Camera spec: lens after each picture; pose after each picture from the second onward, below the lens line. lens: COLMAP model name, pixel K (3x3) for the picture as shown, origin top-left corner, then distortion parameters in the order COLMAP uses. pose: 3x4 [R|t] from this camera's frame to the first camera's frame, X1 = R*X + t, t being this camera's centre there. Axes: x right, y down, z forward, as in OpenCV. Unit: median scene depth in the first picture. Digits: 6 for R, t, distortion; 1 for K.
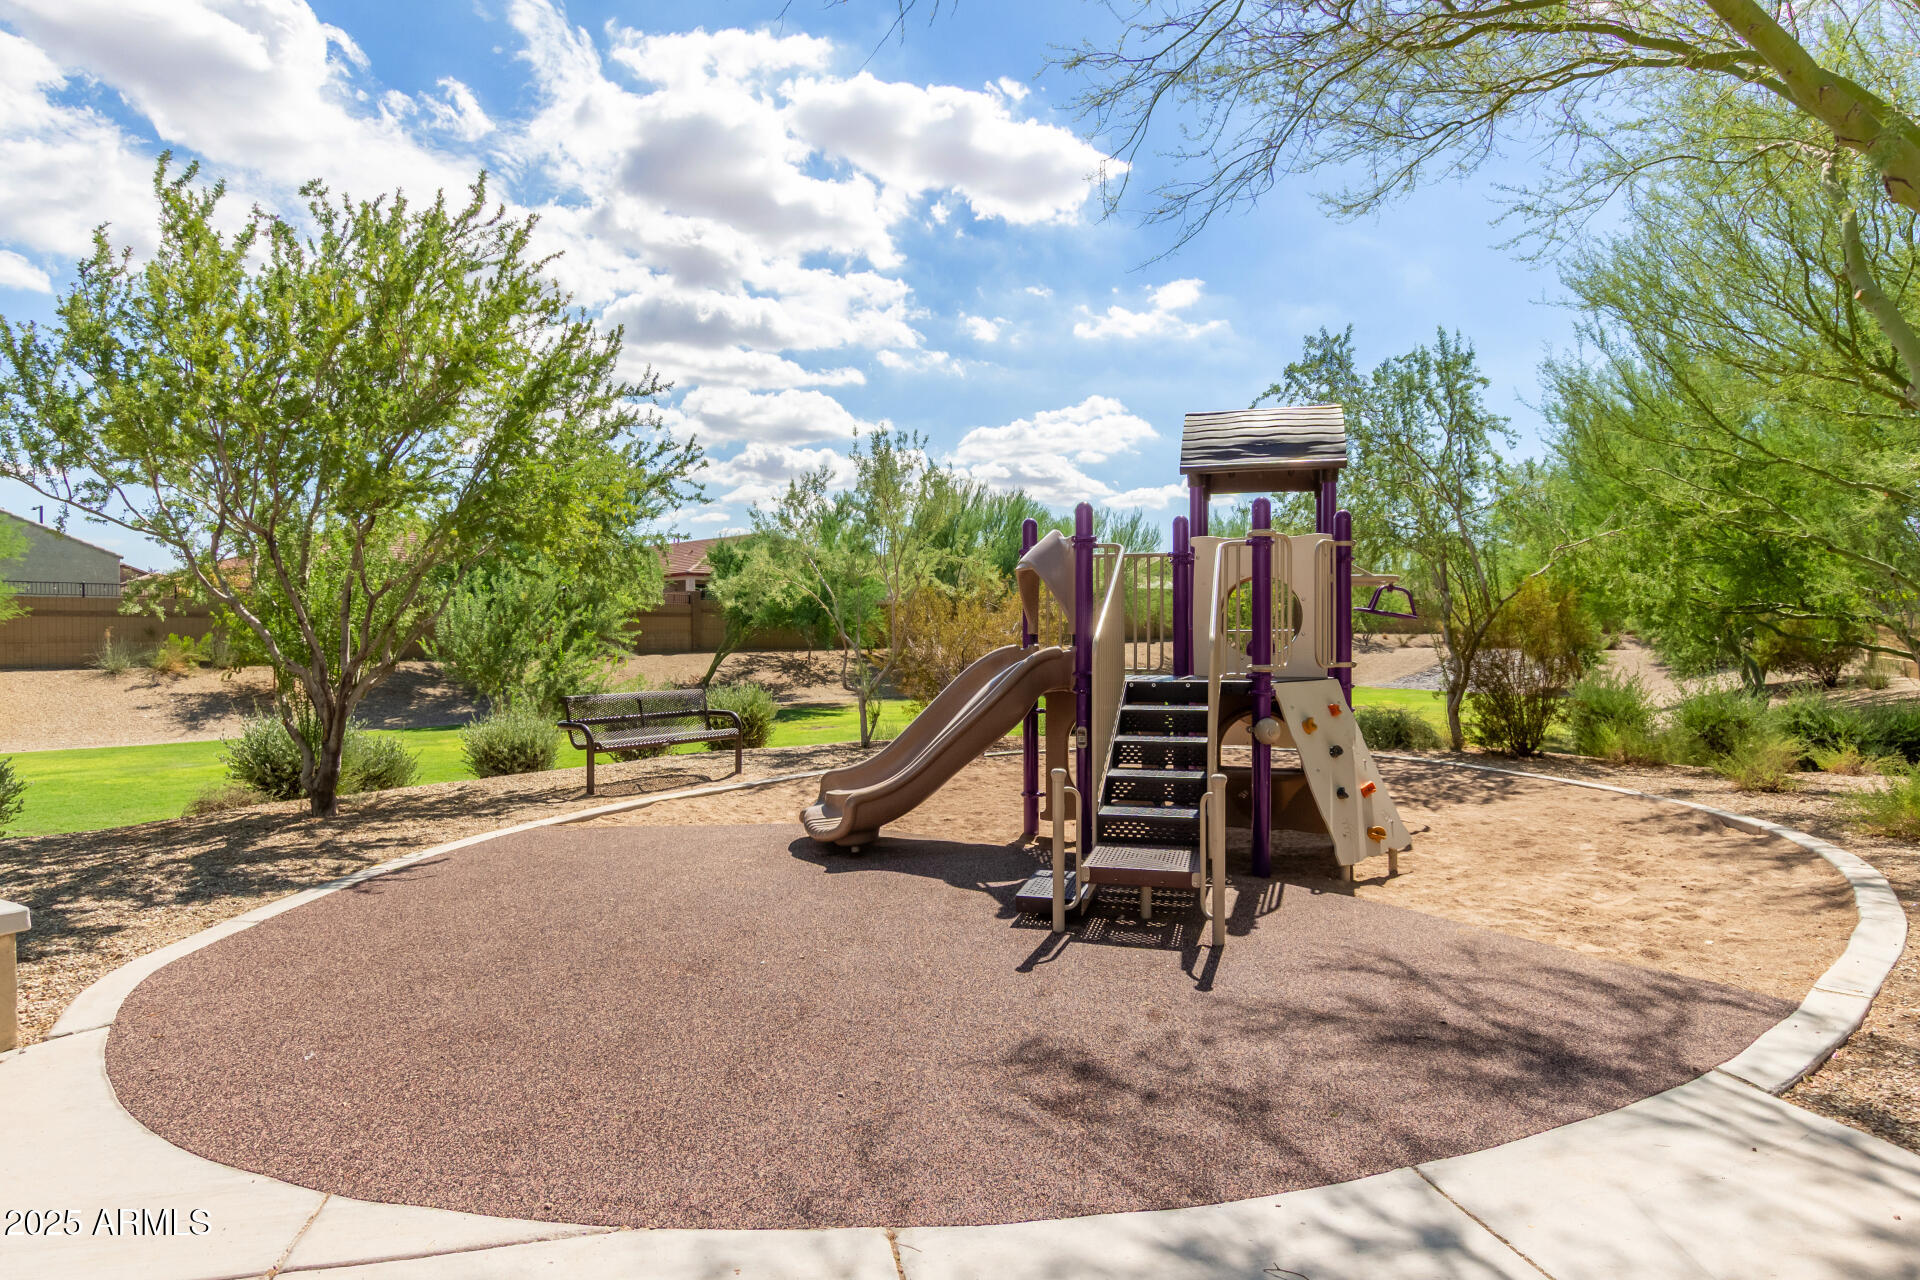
lens RADIAL K [[1026.7, 0, 1006.0], [0, 1026.7, 638.6], [0, 0, 1]] dist [0.001089, 0.000669]
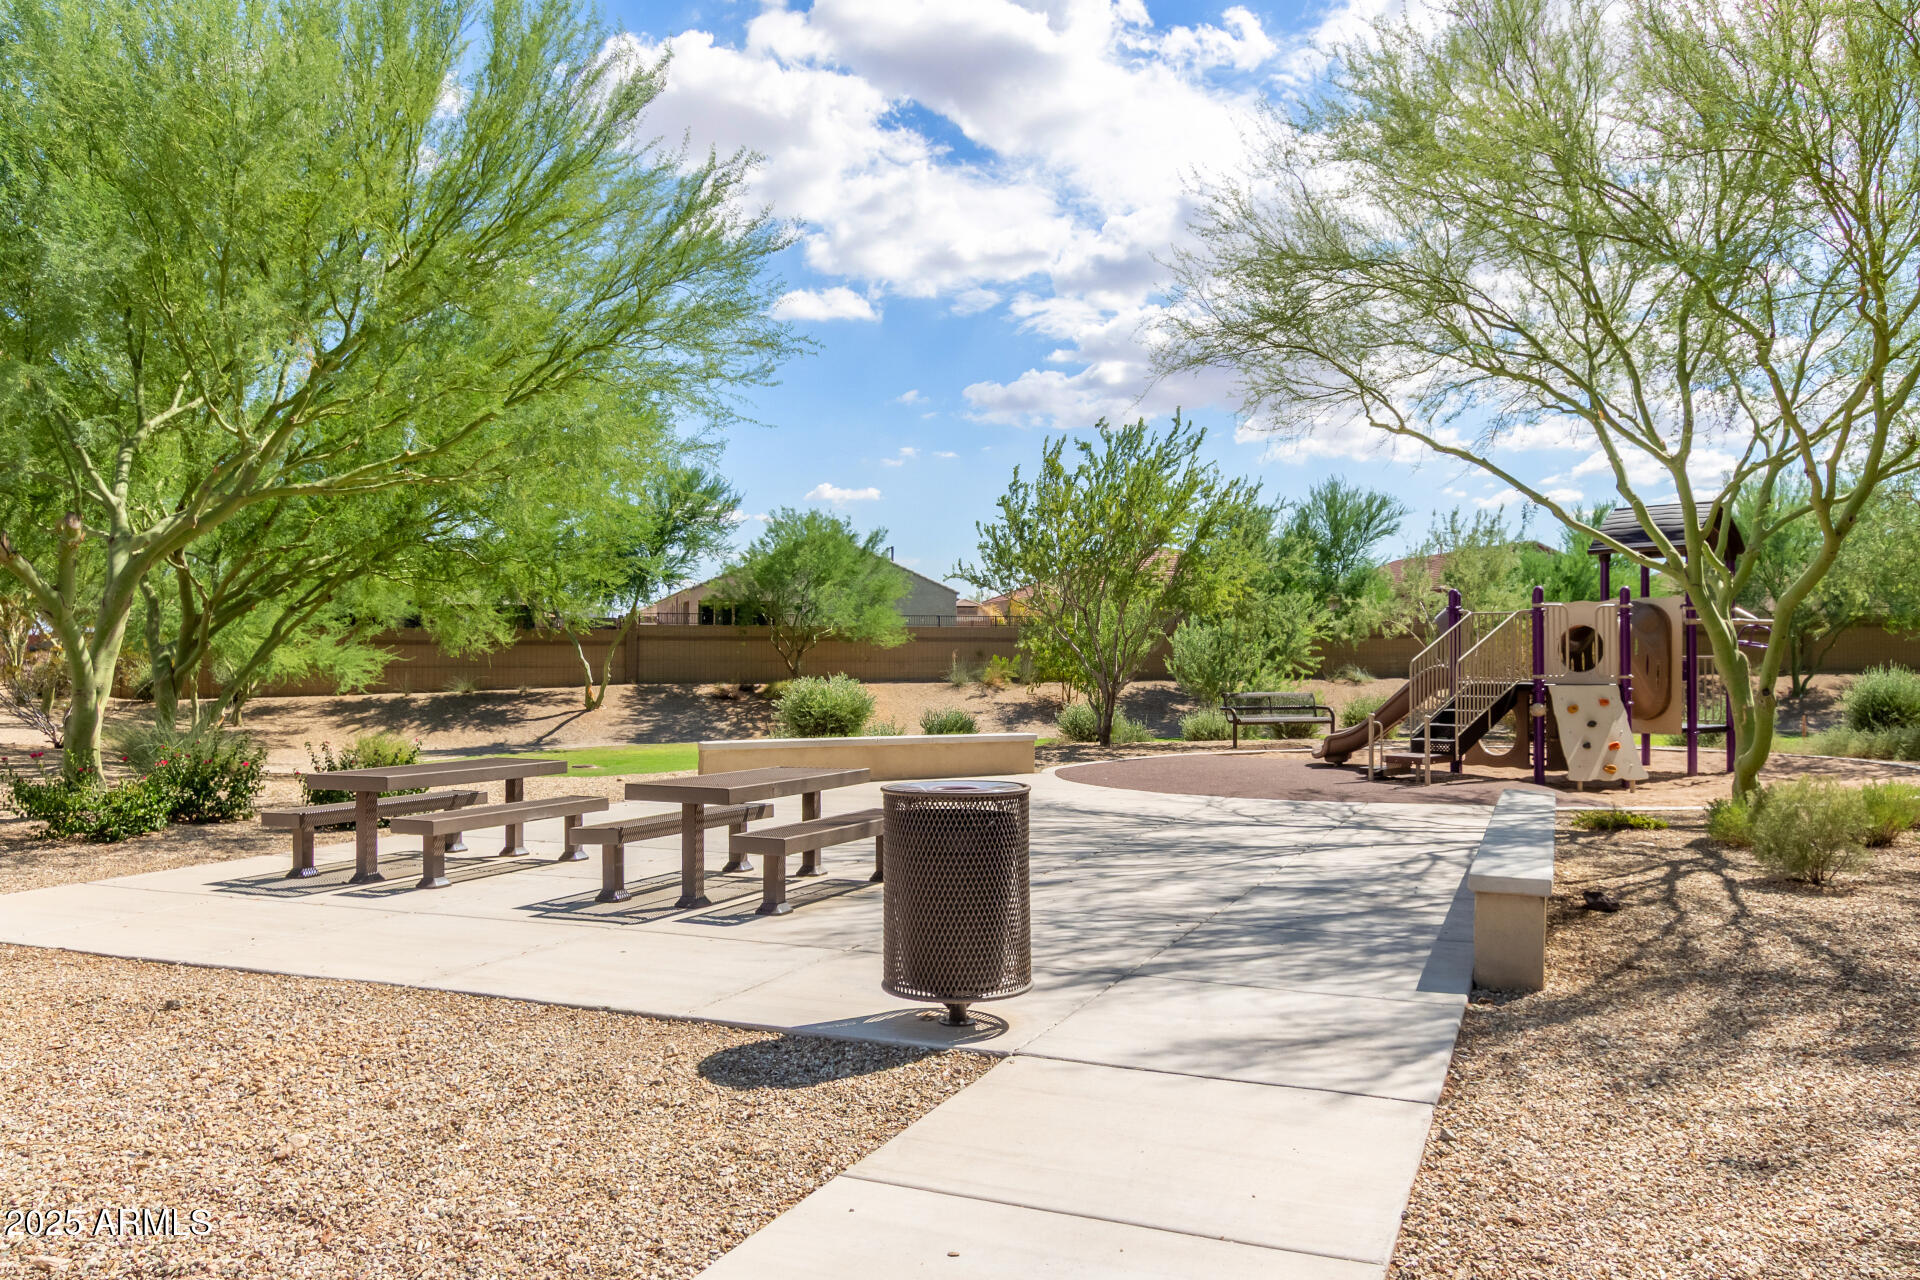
lens RADIAL K [[1418.1, 0, 960.0], [0, 1418.1, 640.0], [0, 0, 1]] dist [0.393896, -0.000593]
pose [[0.778294, -0.003933, -0.627887, 0.076714], [-0.005629, 0.999896, -0.013240, 0.000146], [0.627874, 0.013839, 0.778192, -0.119742]]
